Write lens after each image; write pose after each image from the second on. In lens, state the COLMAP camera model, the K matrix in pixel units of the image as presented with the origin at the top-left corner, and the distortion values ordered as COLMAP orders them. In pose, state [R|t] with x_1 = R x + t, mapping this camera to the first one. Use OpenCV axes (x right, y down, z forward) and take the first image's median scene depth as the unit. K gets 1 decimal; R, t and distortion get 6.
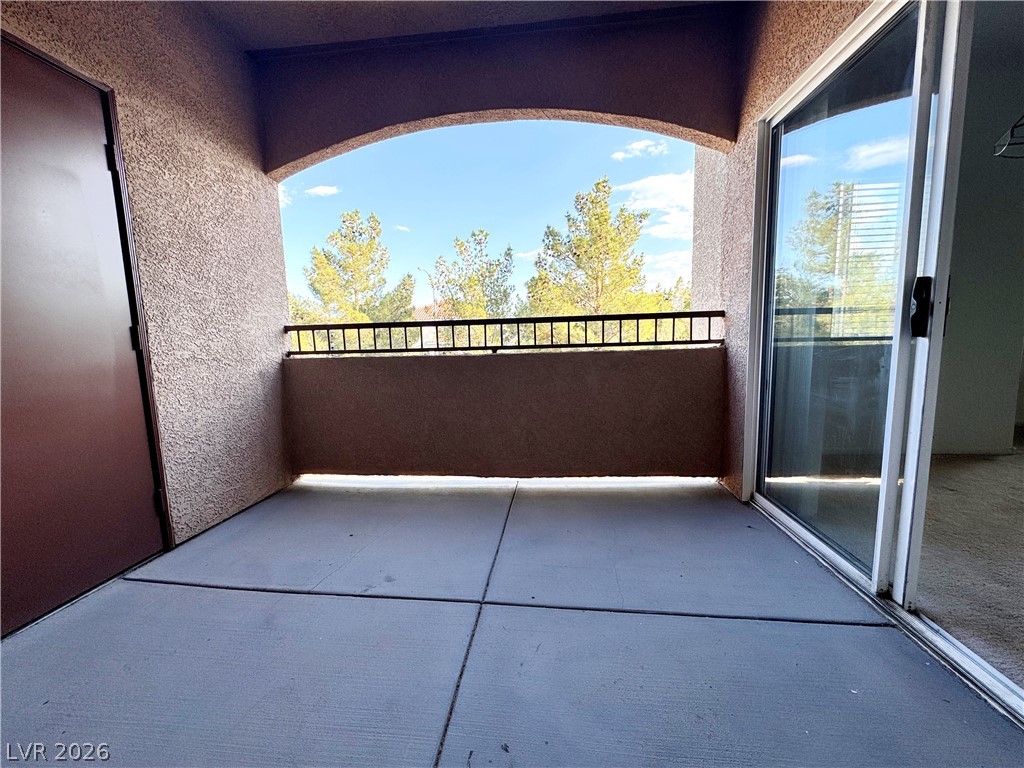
lens RADIAL K [[405.9, 0, 512.0], [0, 405.9, 384.0], [0, 0, 1]] dist [-0.006553, 0.000335]
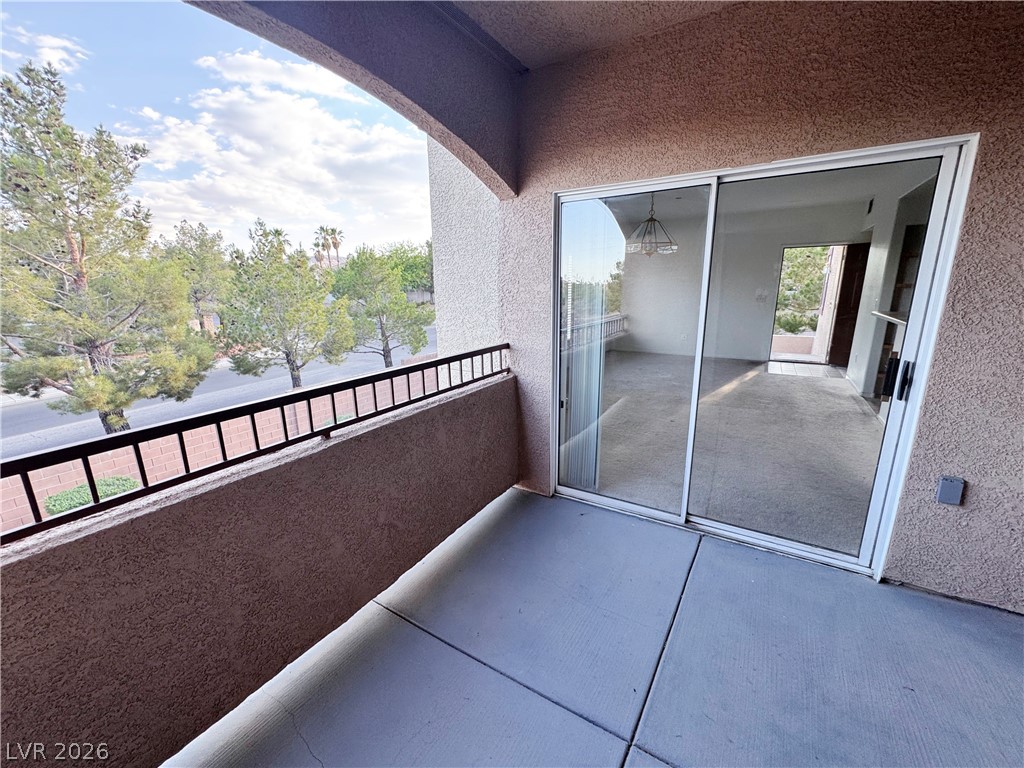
lens RADIAL K [[405.9, 0, 512.0], [0, 405.9, 384.0], [0, 0, 1]] dist [-0.006553, 0.000335]
pose [[0.440847, -0.189180, 0.877420, -0.492806], [0.107048, 0.981641, 0.157866, -0.248153], [-0.891176, 0.024331, 0.453004, 0.479554]]
